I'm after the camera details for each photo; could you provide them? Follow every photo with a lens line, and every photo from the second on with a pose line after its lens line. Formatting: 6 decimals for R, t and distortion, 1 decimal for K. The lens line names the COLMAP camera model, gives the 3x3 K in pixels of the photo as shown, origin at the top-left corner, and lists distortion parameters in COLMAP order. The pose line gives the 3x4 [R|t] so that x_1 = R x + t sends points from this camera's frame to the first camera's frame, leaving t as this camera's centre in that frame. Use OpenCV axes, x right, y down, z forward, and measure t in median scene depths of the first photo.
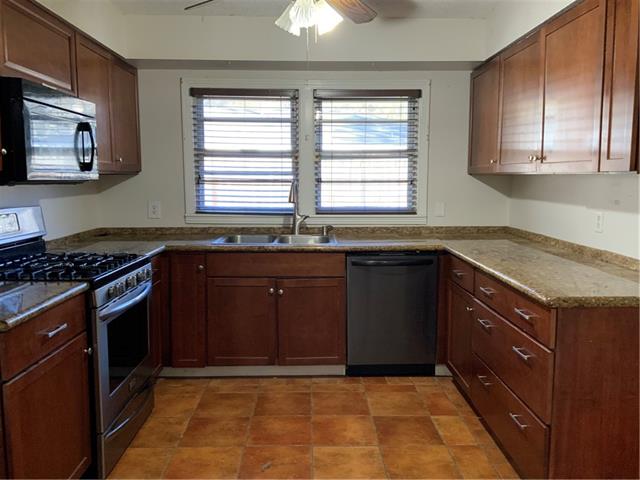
lens RADIAL K [[538.8, 0, 320.9], [0, 538.8, 239.1], [0, 0, 1]] dist [0.052920, 0.000591]
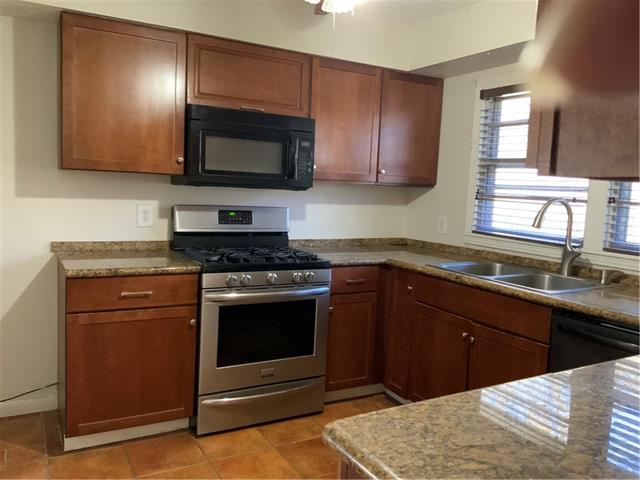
lens RADIAL K [[538.8, 0, 320.5], [0, 538.8, 239.8], [0, 0, 1]] dist [0.052920, 0.000591]
pose [[0.470518, 0.104978, -0.876123, 0.421984], [-0.142020, 0.988963, 0.042227, -0.038463], [0.870886, 0.104559, 0.480234, 0.368822]]
